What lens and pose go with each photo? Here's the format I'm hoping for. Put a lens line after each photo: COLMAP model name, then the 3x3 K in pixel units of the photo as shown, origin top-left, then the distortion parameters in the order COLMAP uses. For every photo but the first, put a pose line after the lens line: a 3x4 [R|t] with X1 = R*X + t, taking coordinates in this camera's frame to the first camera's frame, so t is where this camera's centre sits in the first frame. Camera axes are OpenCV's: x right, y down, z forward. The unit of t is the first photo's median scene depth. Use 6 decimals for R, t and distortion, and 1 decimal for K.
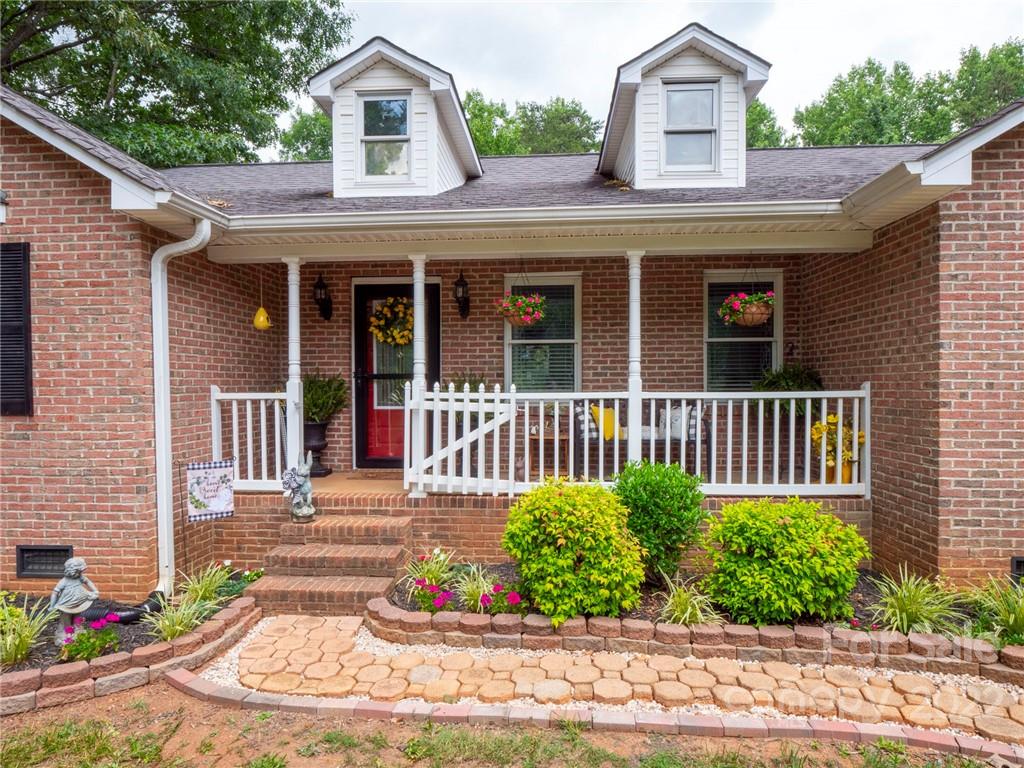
lens RADIAL K [[606.5, 0, 512.0], [0, 606.5, 384.0], [0, 0, 1]] dist [0.007558, -0.000035]
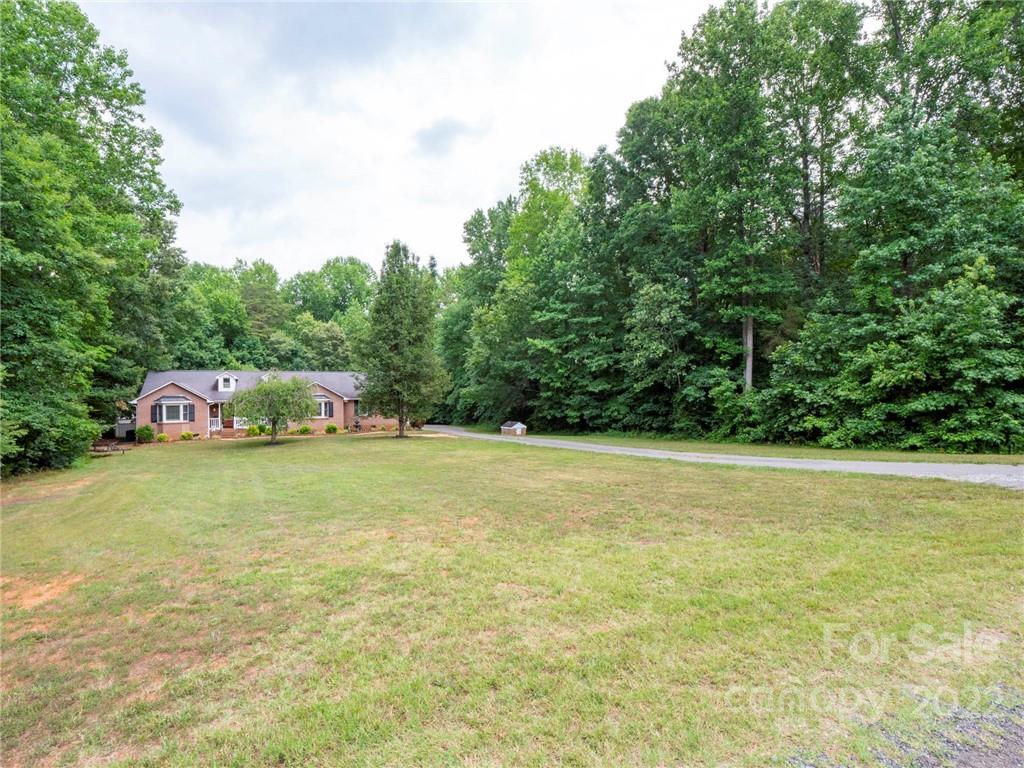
lens RADIAL K [[494.5, 0, 499.3], [0, 494.5, 388.1], [0, 0, 1]] dist [0.000380, -0.012207]
pose [[0.868523, 0.003144, 0.495639, -0.405805], [0.003811, 0.999908, -0.013021, -0.334484], [-0.495634, 0.013198, 0.868431, -7.820055]]
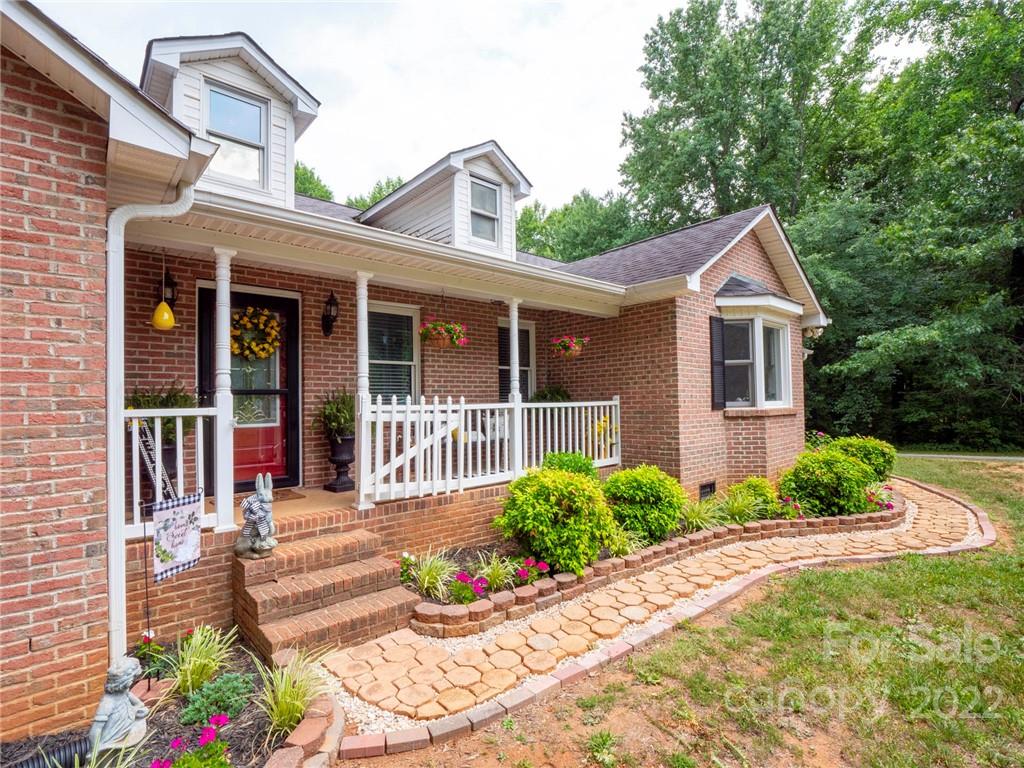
lens RADIAL K [[494.5, 0, 499.3], [0, 494.5, 388.1], [0, 0, 1]] dist [0.000380, -0.012207]
pose [[0.711684, 0.013388, 0.702372, -0.601952], [0.014093, 0.999345, -0.033328, 0.016323], [-0.702358, 0.033618, 0.711029, 0.255924]]
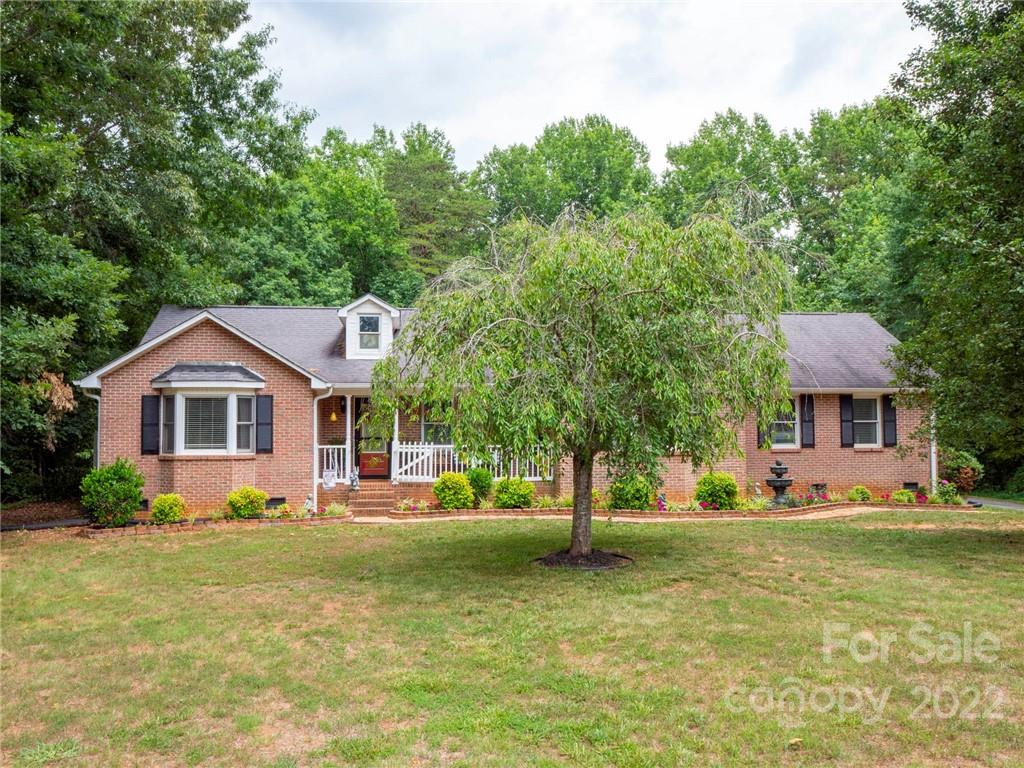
lens RADIAL K [[891.1, 0, 512.0], [0, 891.1, 384.0], [0, 0, 1]] dist [-0.001154, 0.000160]
pose [[0.980430, 0.014088, 0.196365, -0.448171], [-0.003822, 0.998611, -0.052557, -0.054774], [-0.196833, 0.050778, 0.979121, -3.146581]]
